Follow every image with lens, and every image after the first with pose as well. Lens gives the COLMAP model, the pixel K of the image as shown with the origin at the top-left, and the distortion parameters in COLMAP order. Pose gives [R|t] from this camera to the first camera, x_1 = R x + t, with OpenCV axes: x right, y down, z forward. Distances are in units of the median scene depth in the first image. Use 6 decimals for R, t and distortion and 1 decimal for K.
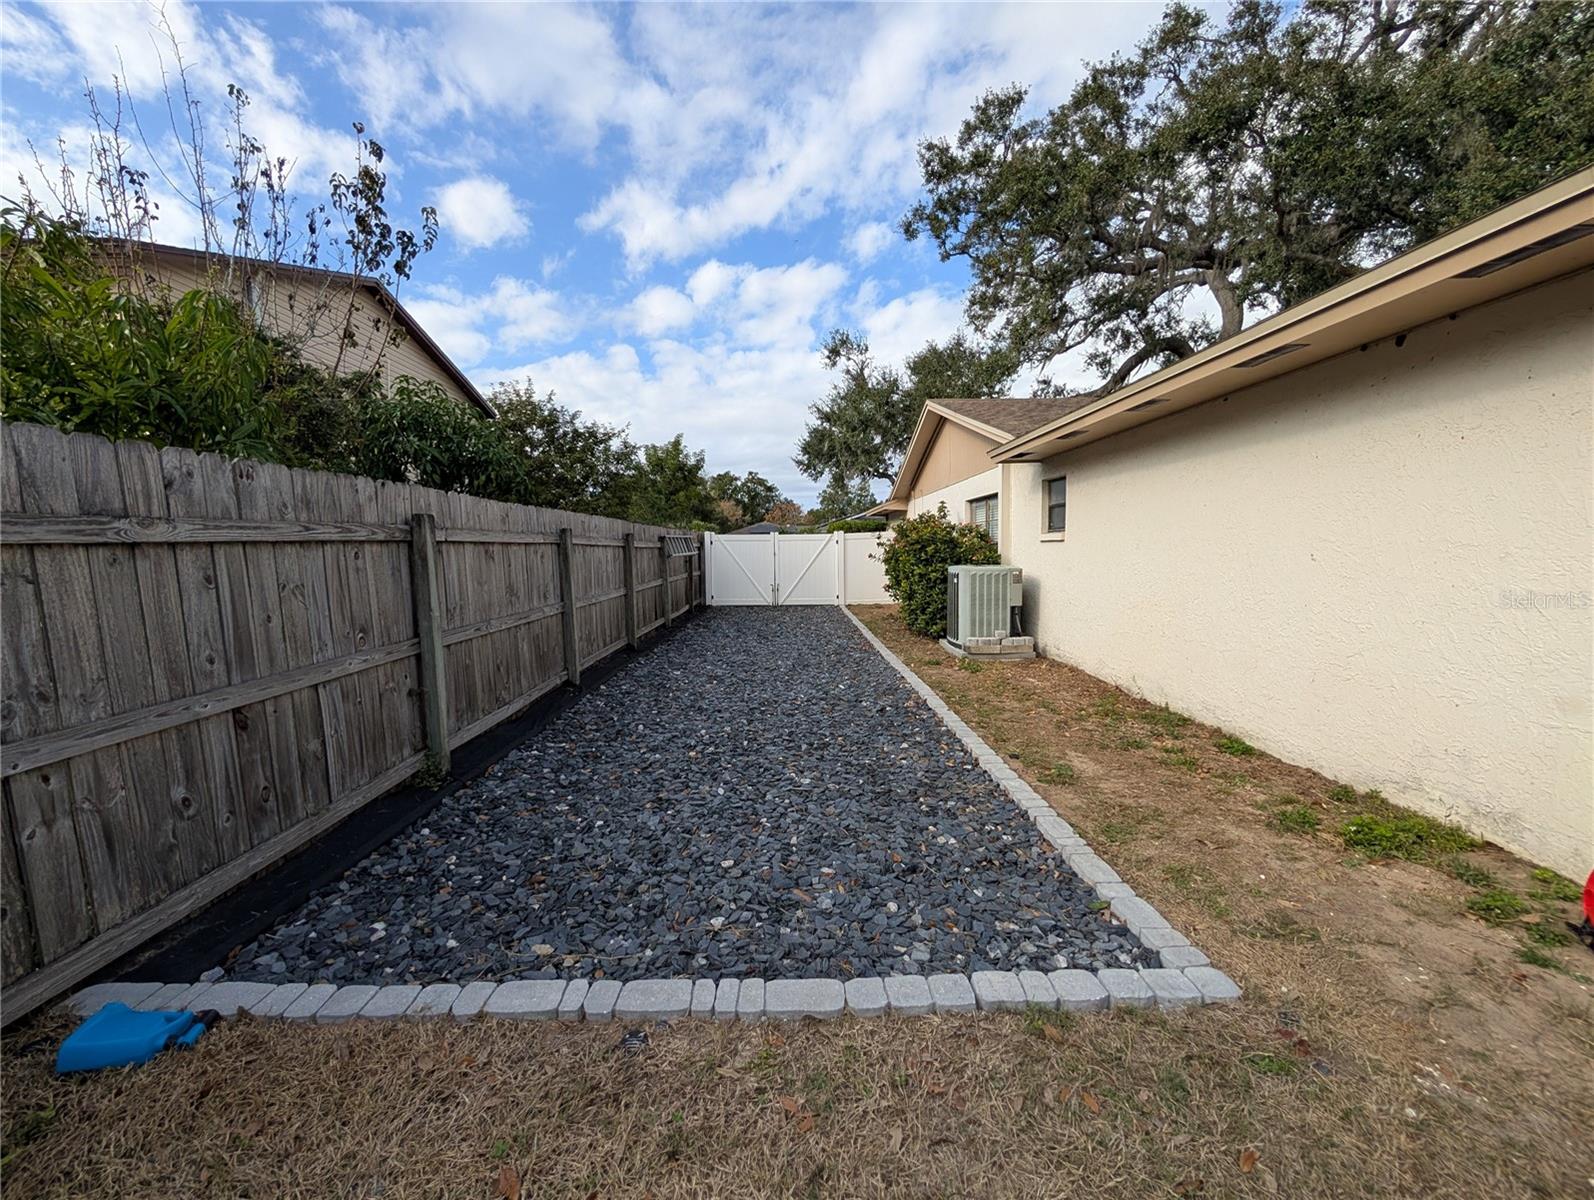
lens RADIAL K [[605.5, 0, 796.0], [0, 605.5, 601.1], [0, 0, 1]] dist [-0.001220, 0.000123]
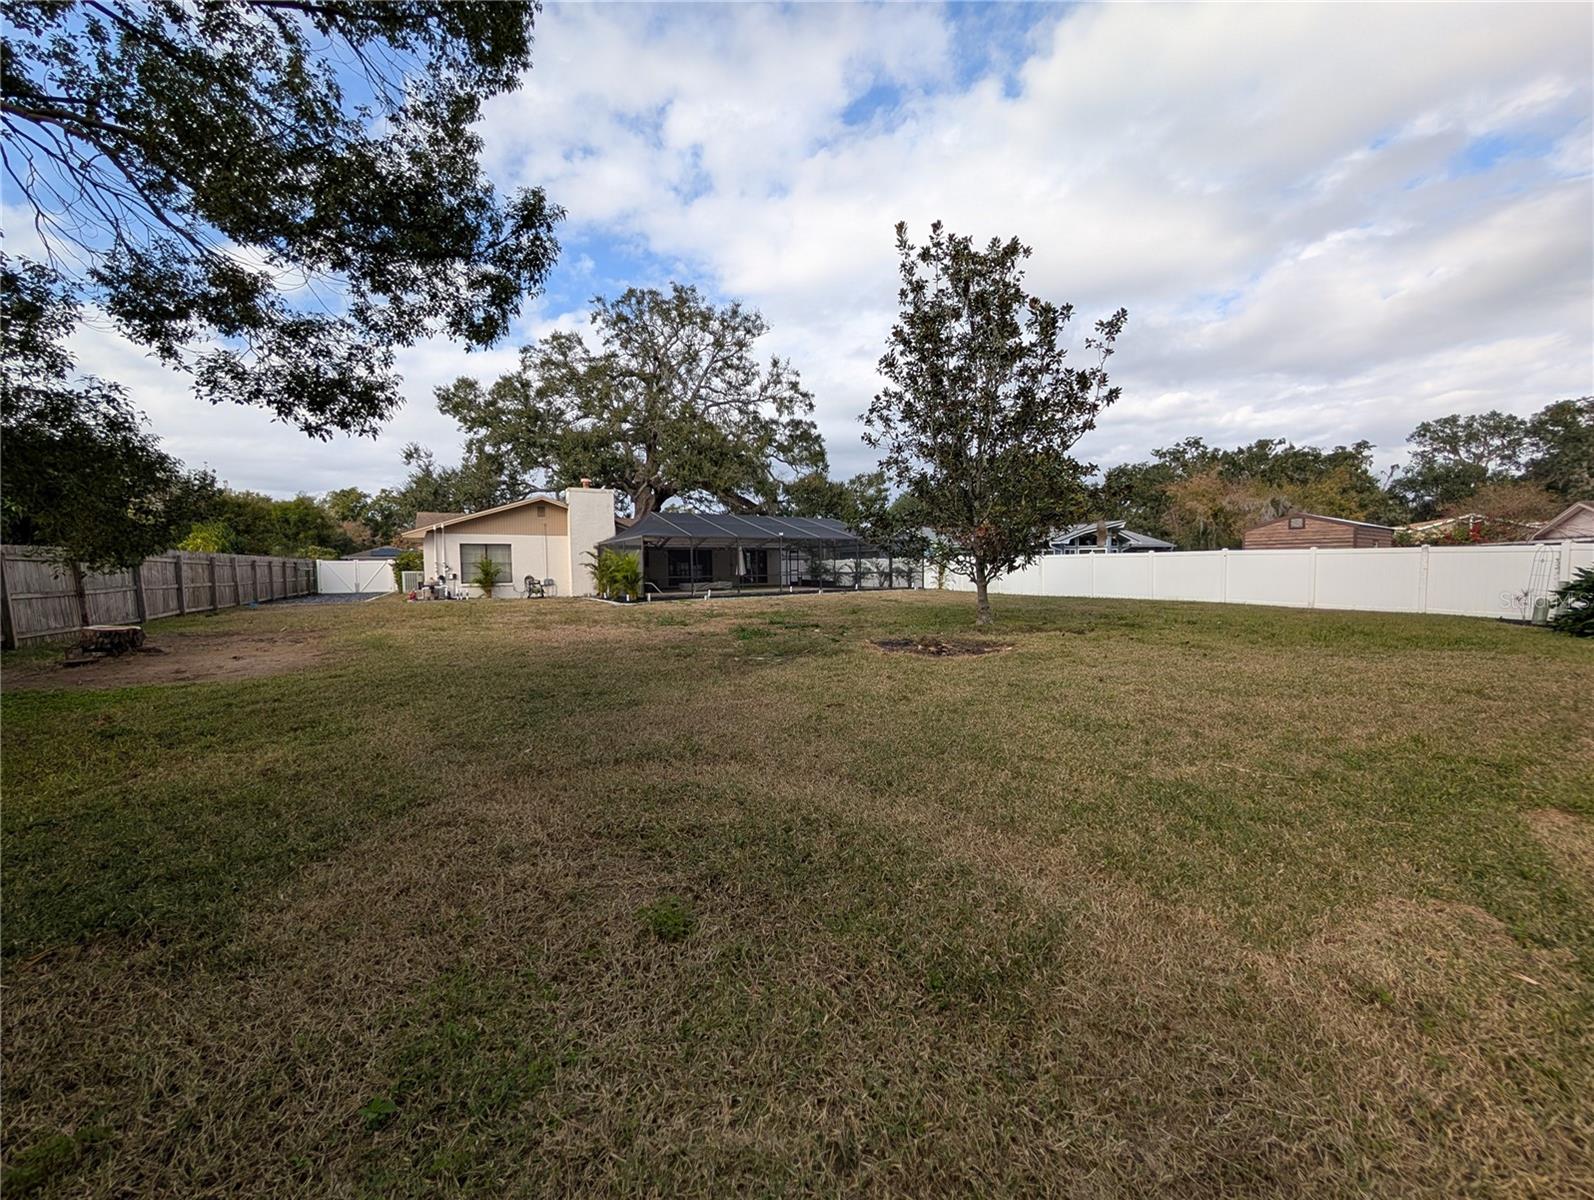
lens RADIAL K [[605.5, 0, 796.0], [0, 605.5, 601.1], [0, 0, 1]] dist [-0.001220, 0.000123]
pose [[0.873244, -0.024689, 0.486658, 0.176360], [0.041846, 0.998826, -0.024415, 0.096787], [-0.485484, 0.041685, 0.873251, -1.044109]]
